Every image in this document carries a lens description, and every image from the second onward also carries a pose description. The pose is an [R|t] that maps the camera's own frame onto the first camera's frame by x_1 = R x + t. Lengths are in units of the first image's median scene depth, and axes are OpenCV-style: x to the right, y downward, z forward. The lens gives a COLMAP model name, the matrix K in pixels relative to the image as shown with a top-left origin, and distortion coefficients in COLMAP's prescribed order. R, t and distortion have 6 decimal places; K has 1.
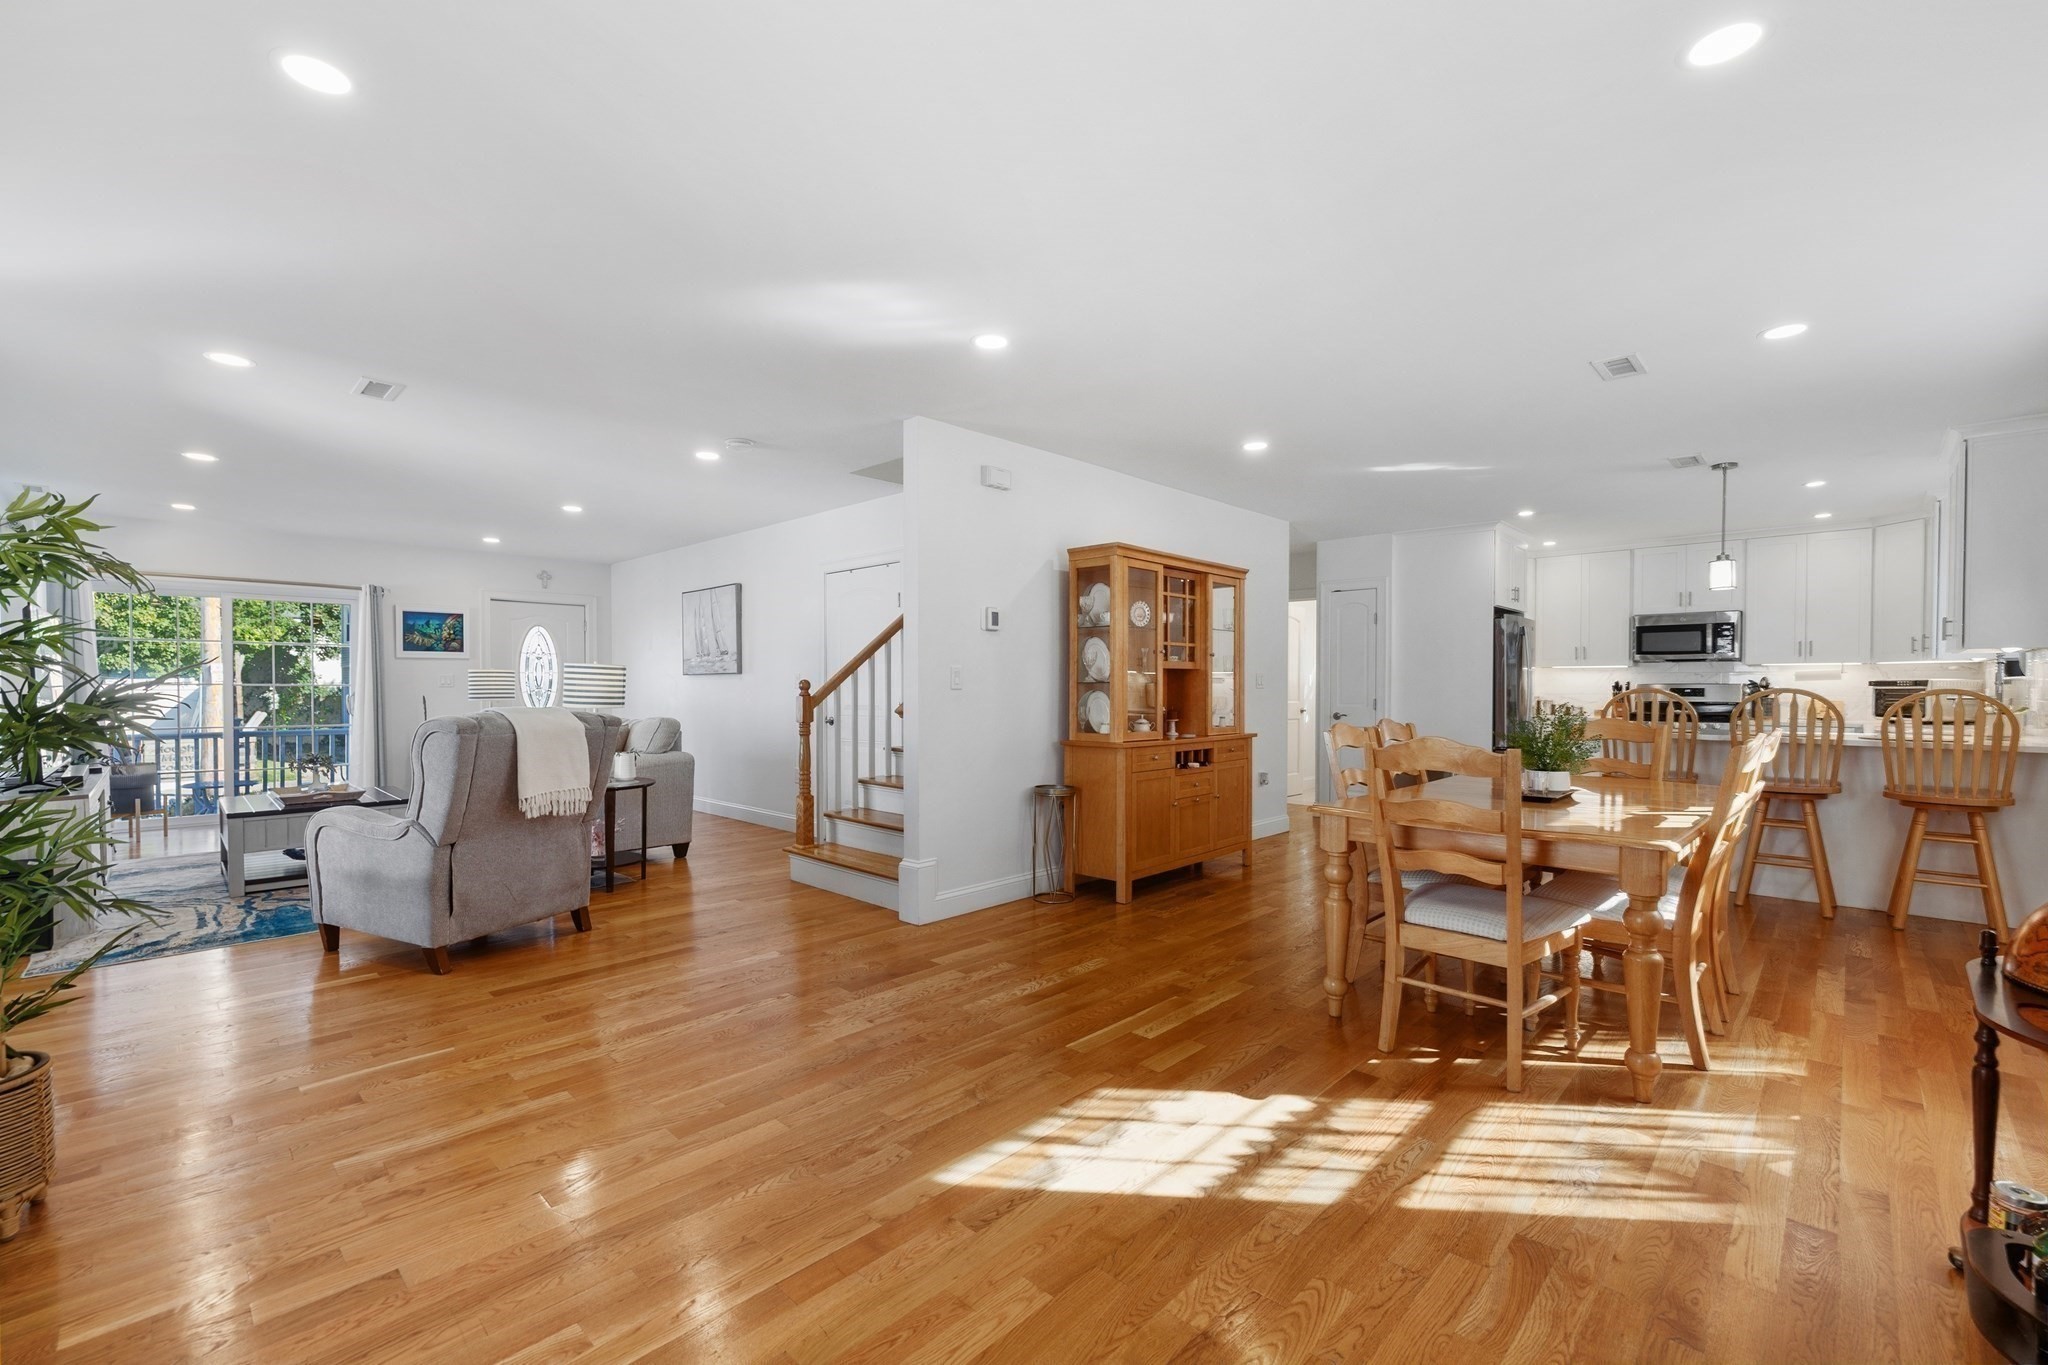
lens RADIAL K [[873.8, 0, 1017.9], [0, 873.8, 697.9], [0, 0, 1]] dist [0.011057, -0.000182]
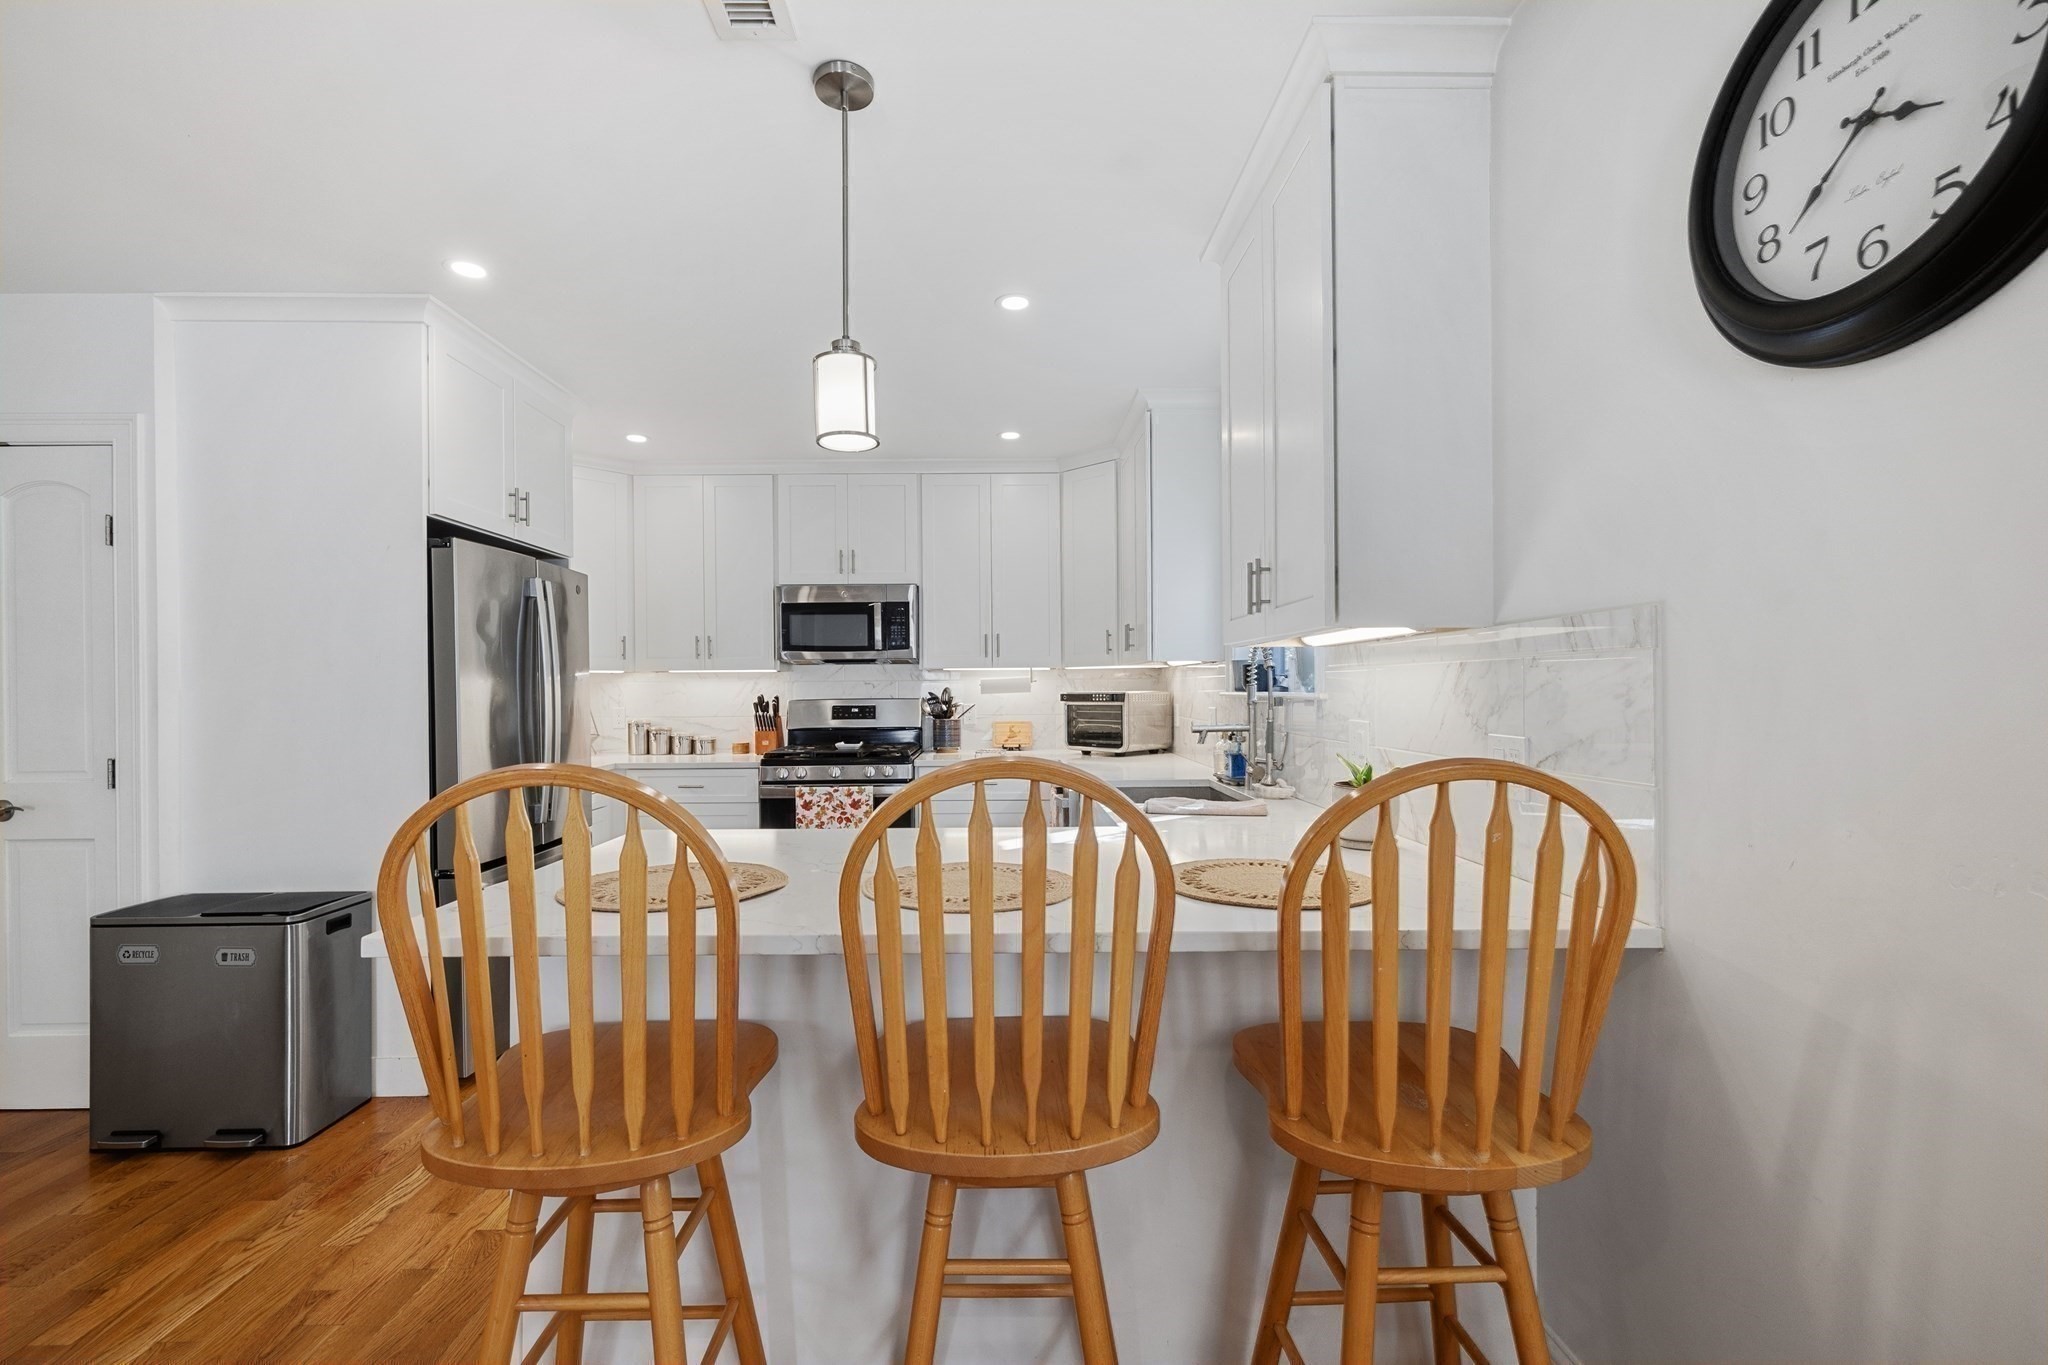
lens RADIAL K [[873.8, 0, 1021.0], [0, 873.8, 692.3], [0, 0, 1]] dist [0.011057, -0.000182]
pose [[0.705303, -0.010100, 0.708834, 0.412889], [0.018201, 0.999827, -0.003864, -0.016555], [-0.708672, 0.015627, 0.705365, 0.486205]]
